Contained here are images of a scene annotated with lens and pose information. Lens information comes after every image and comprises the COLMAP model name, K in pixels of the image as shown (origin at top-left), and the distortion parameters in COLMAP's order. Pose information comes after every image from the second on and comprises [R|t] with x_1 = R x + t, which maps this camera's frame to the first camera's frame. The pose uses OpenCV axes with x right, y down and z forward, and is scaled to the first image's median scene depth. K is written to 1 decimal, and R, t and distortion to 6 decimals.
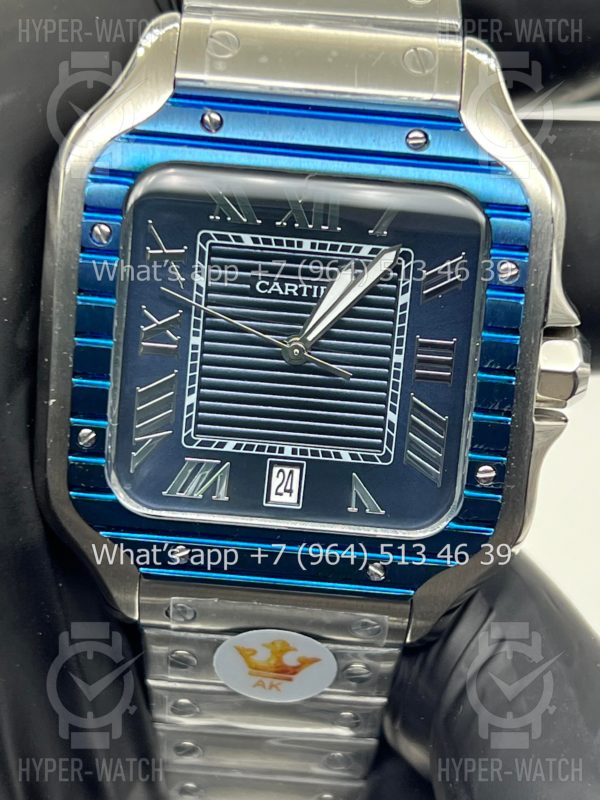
lens RADIAL K [[1790.6, 0, 300.0], [0, 1790.6, 400.0], [0, 0, 1]] dist [0.303005, -0.220689]
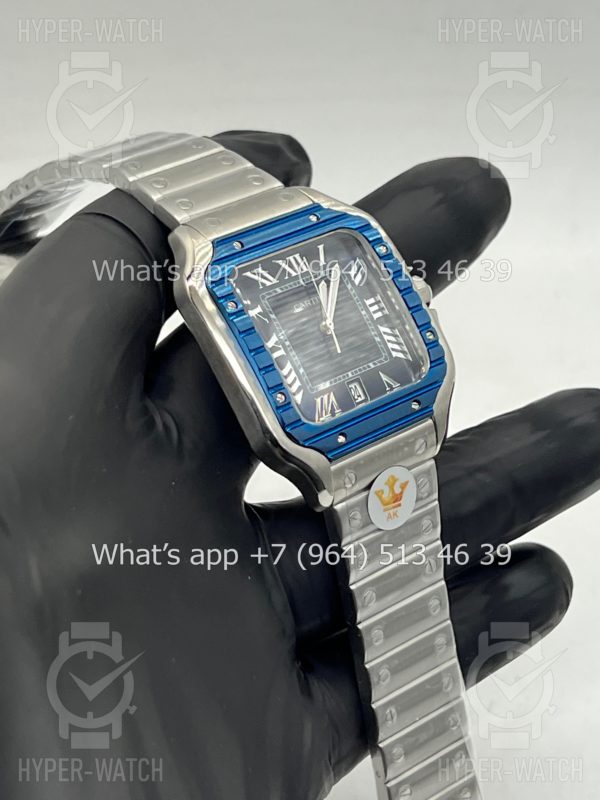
lens RADIAL K [[1804.3, 0, 300.0], [0, 1804.3, 400.0], [0, 0, 1]] dist [0.234443, 0.102527]
pose [[0.706763, -0.394327, 0.587361, -1.224084], [0.600038, 0.773934, -0.202434, 0.419534], [-0.374754, 0.495512, 0.783599, -0.512147]]
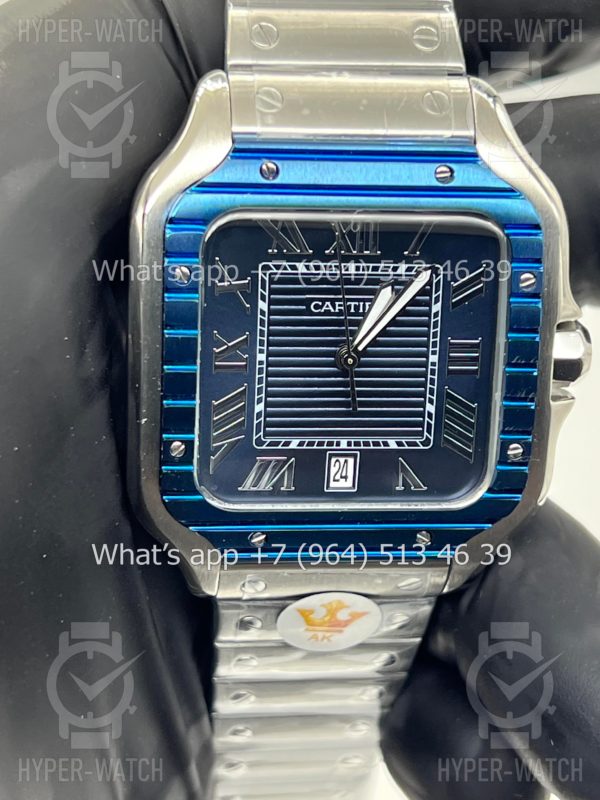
lens RADIAL K [[1790.6, 0, 300.0], [0, 1790.6, 400.0], [0, 0, 1]] dist [0.303005, -0.220689]
pose [[0.987299, -0.082869, 0.135547, -0.192371], [0.072508, 0.994180, 0.079675, -0.095805], [-0.141360, -0.068835, 0.987562, -0.145893]]
